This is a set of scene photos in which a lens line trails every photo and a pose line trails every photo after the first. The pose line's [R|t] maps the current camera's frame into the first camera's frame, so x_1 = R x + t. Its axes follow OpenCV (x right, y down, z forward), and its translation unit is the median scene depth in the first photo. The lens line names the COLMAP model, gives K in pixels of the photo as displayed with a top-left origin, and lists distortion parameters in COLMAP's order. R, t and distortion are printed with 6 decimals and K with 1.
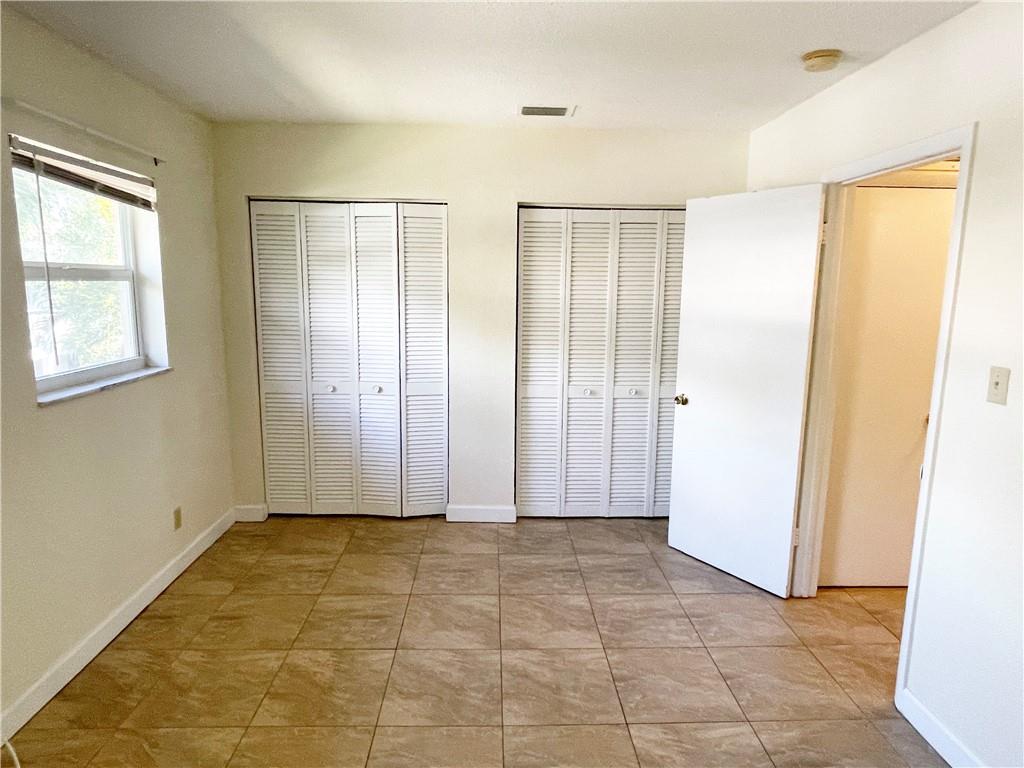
lens RADIAL K [[593.2, 0, 511.0], [0, 593.2, 381.8], [0, 0, 1]] dist [-0.016351, -0.002929]
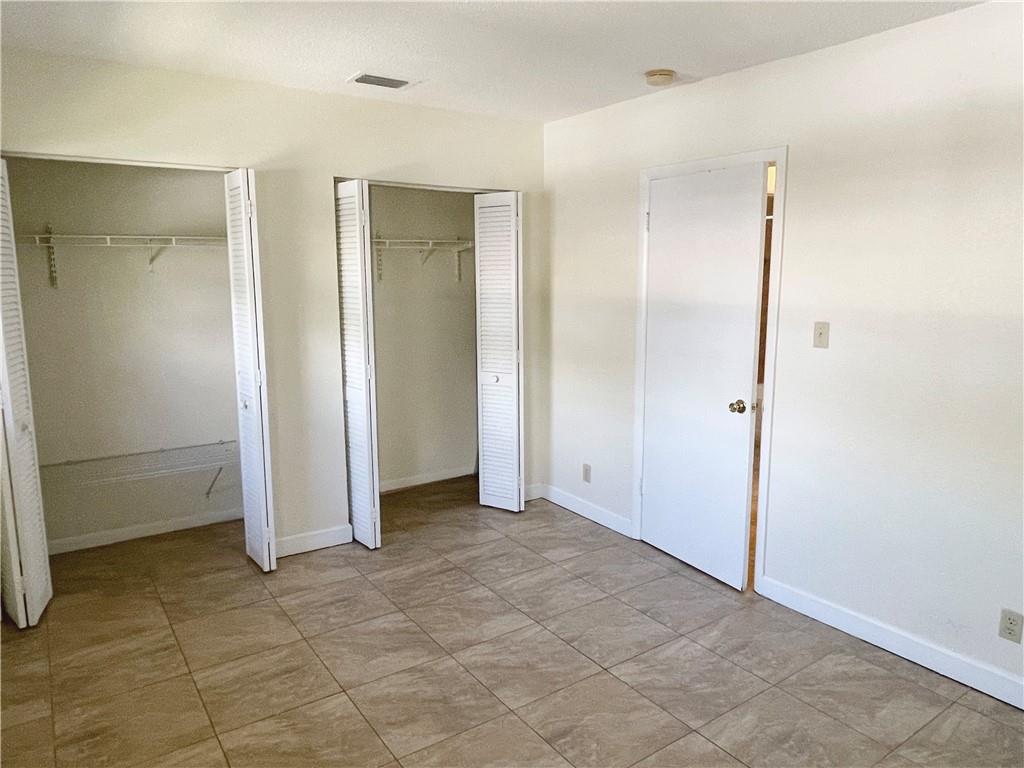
lens RADIAL K [[695.0, 0, 512.4], [0, 695.0, 382.7], [0, 0, 1]] dist [-0.004784, -0.002410]
pose [[0.838732, -0.101046, 0.535087, -0.495144], [0.101838, 0.994403, 0.028156, -0.001358], [-0.534937, 0.030877, 0.844328, -0.008256]]
